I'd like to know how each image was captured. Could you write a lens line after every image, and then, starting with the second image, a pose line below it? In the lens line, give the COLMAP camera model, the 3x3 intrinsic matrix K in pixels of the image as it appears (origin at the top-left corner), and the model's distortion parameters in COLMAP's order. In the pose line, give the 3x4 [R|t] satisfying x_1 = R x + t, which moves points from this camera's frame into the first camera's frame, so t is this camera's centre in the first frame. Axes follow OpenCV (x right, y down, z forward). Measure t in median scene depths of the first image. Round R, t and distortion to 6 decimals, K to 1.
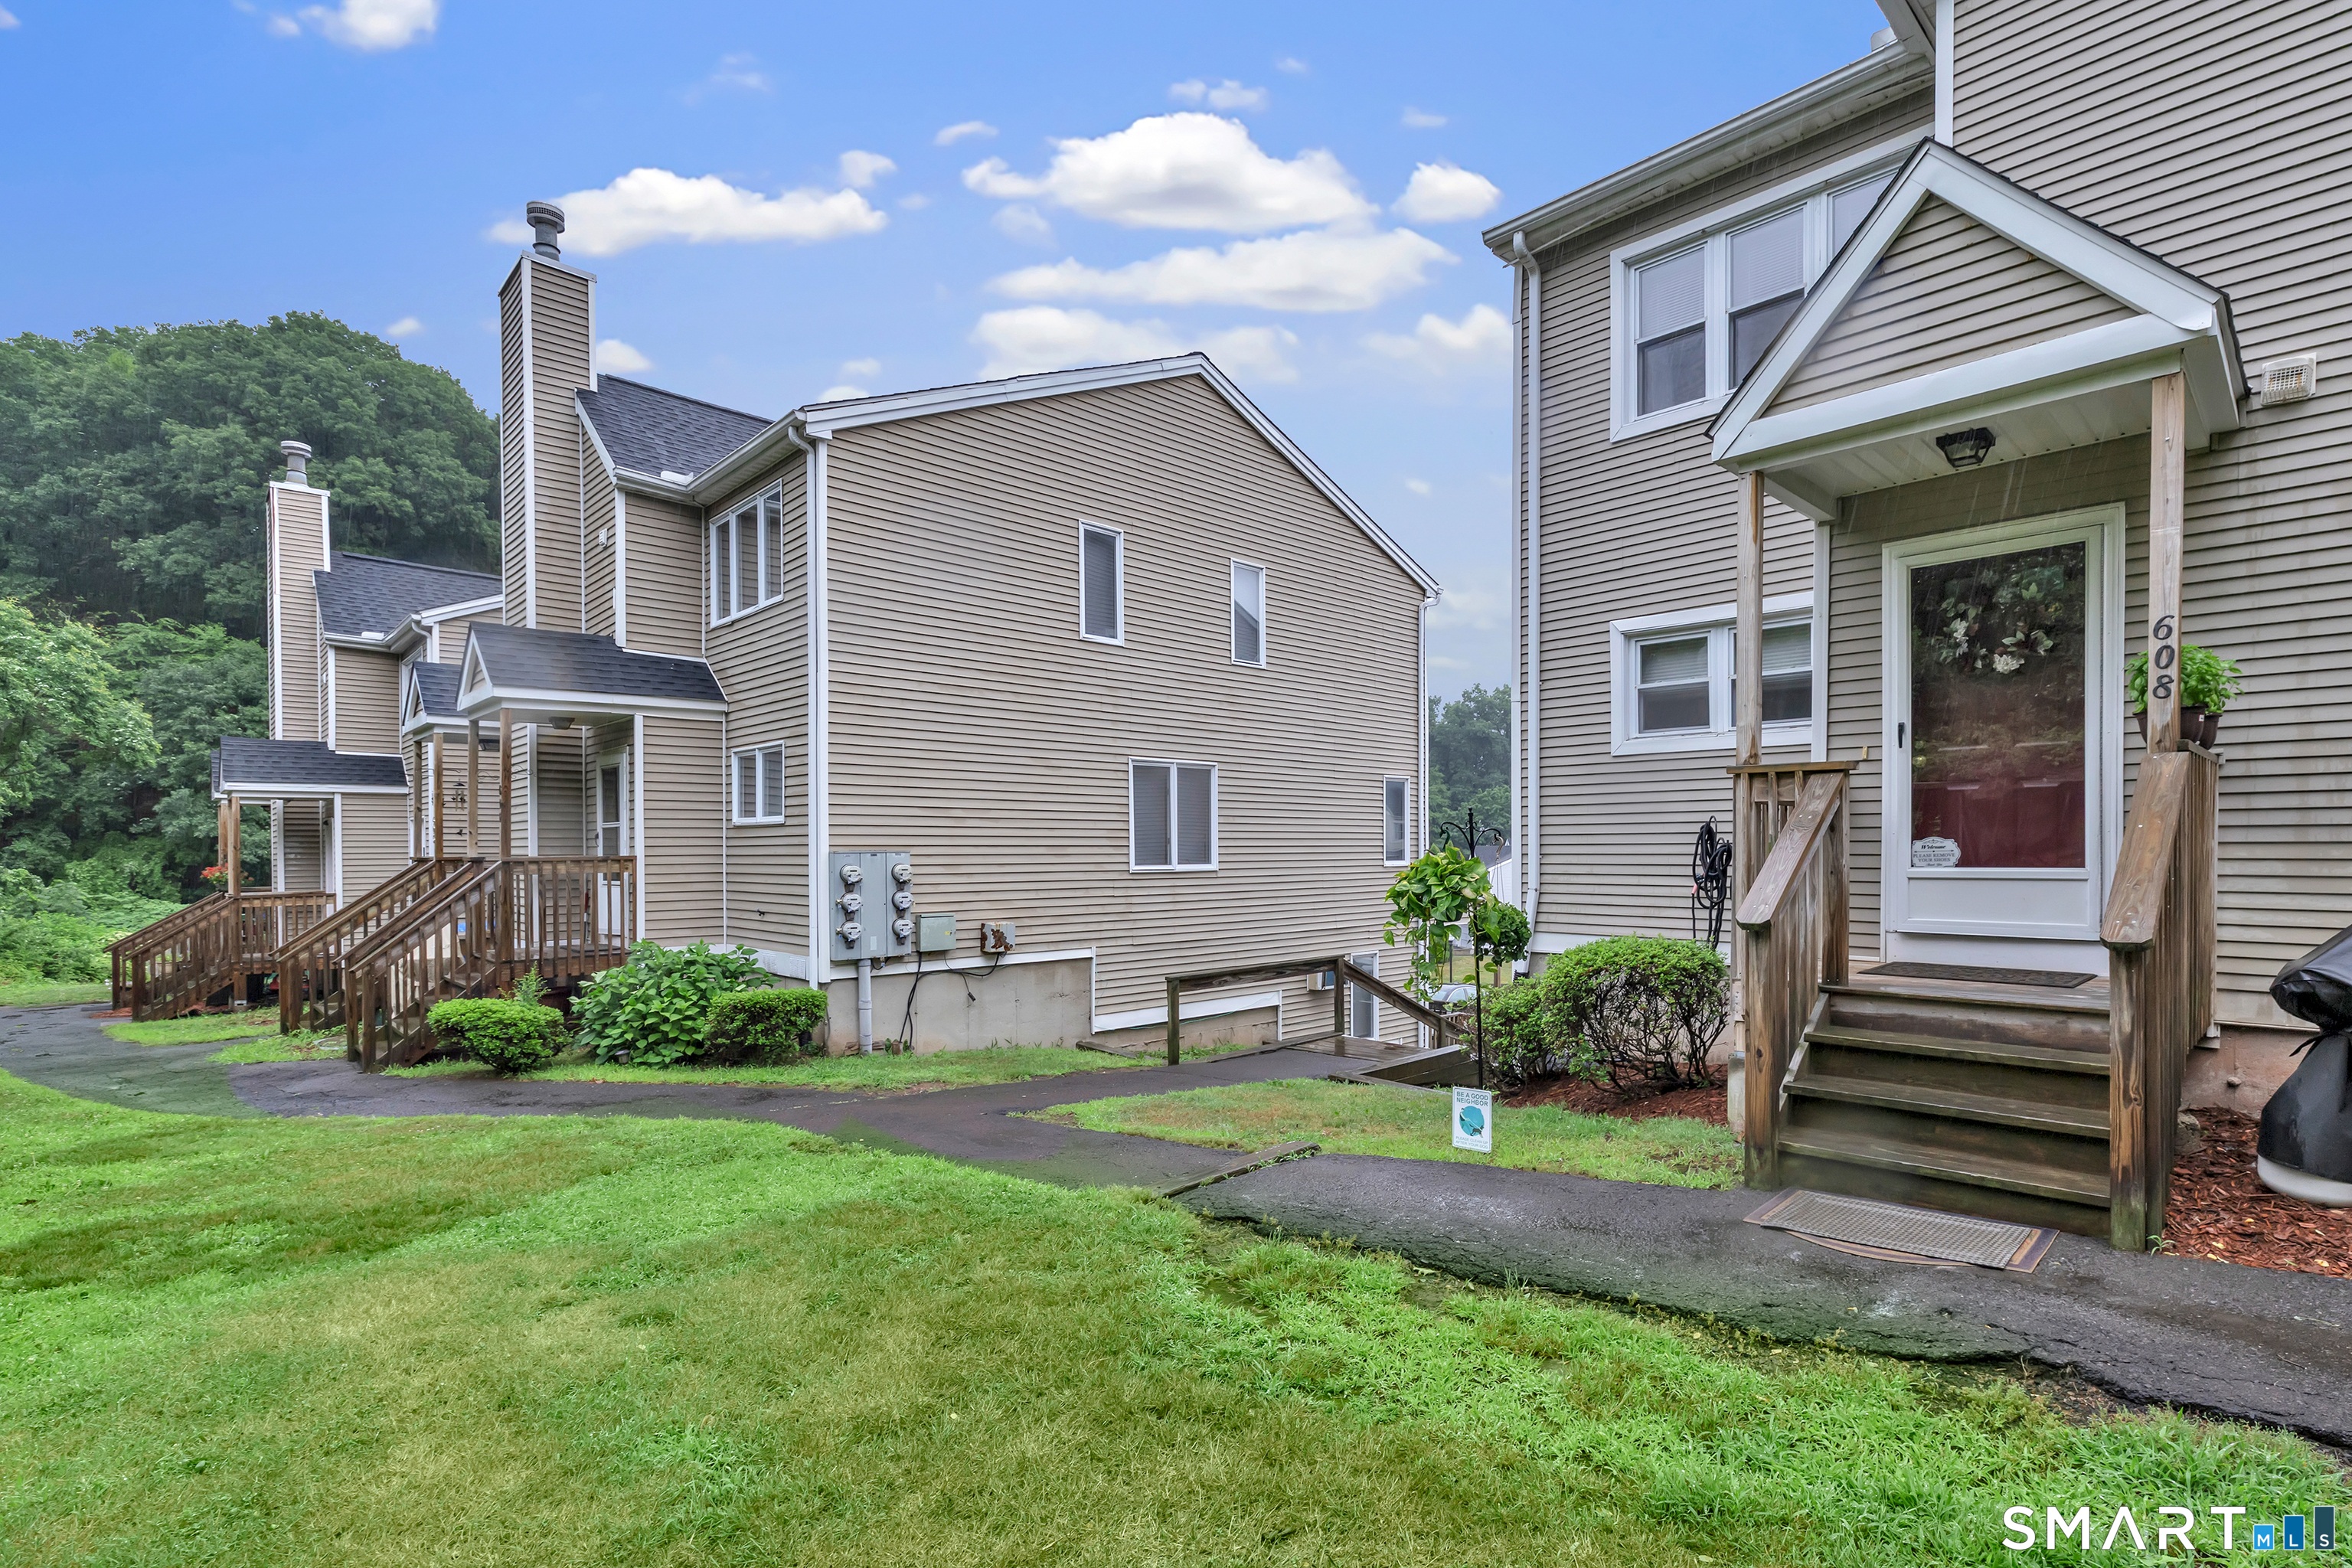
lens RADIAL K [[1181.0, 0, 1184.3], [0, 1181.0, 796.7], [0, 0, 1]] dist [0.003395, 0.001499]
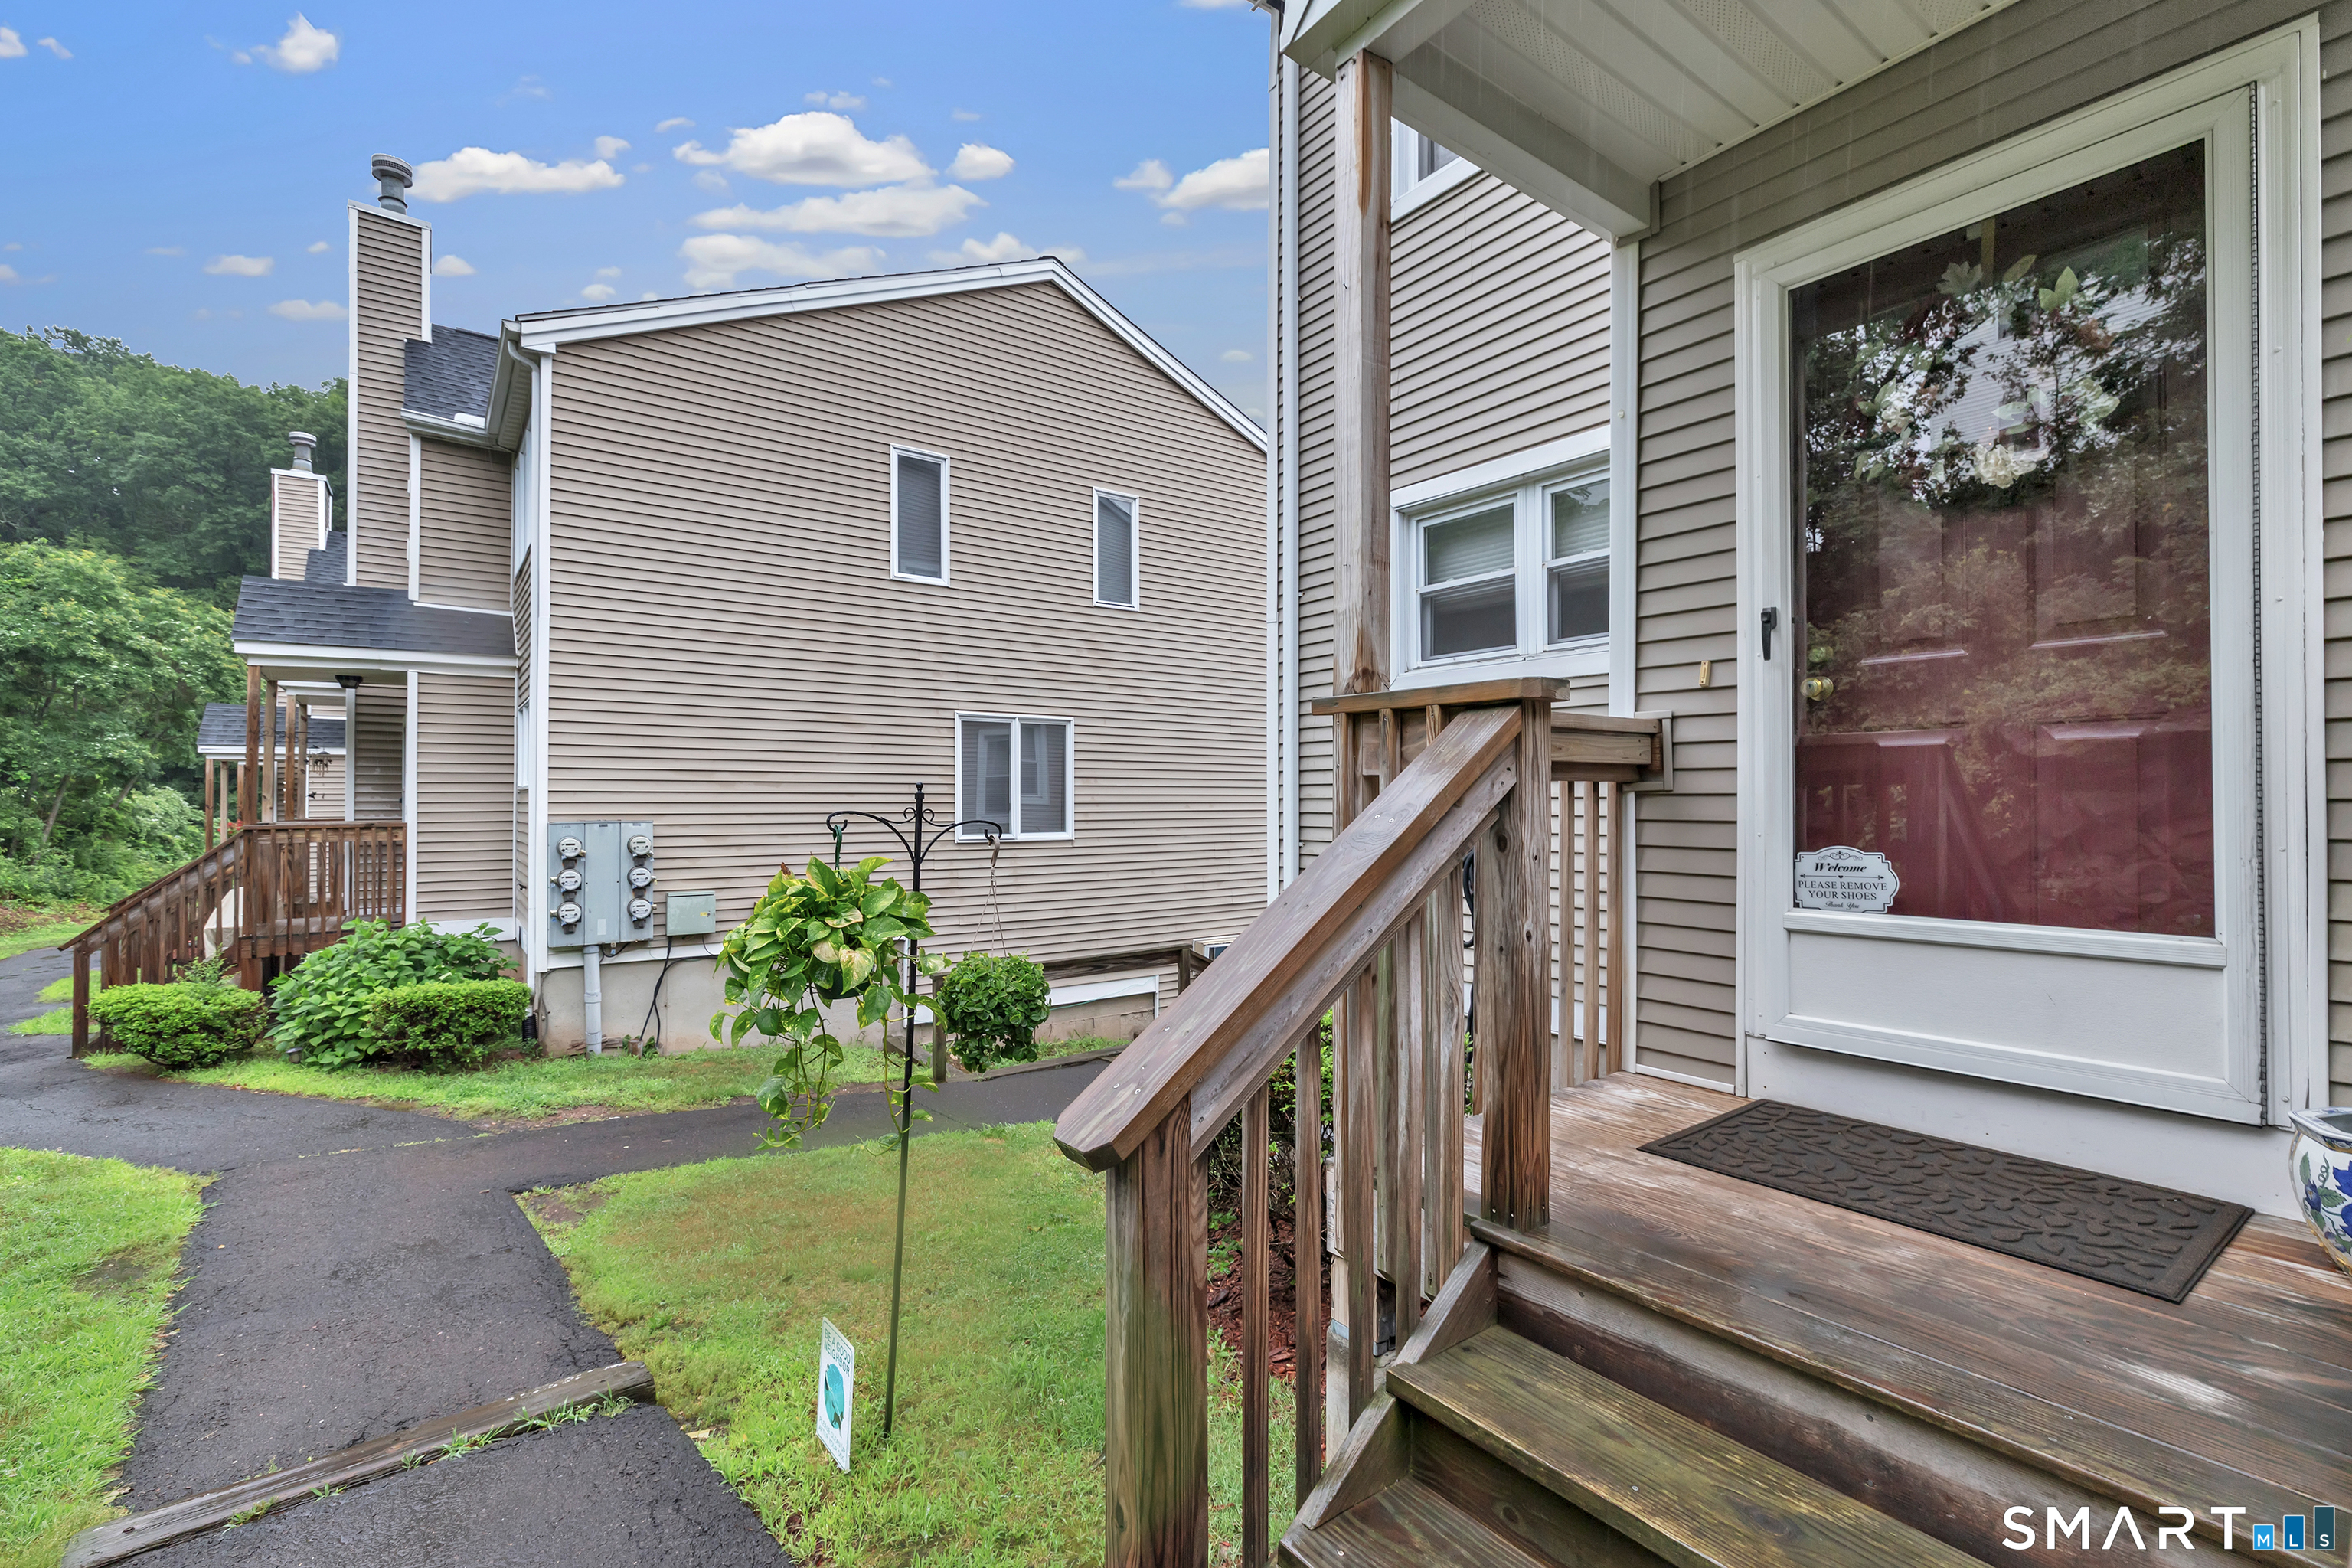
lens RADIAL K [[984.7, 0, 1165.7], [0, 984.7, 740.8], [0, 0, 1]] dist [0.002977, 0.000364]
pose [[0.985970, -0.006375, -0.166801, 0.271229], [0.004496, 0.999922, -0.011642, -0.002865], [0.166862, 0.010729, 0.985922, 0.354265]]
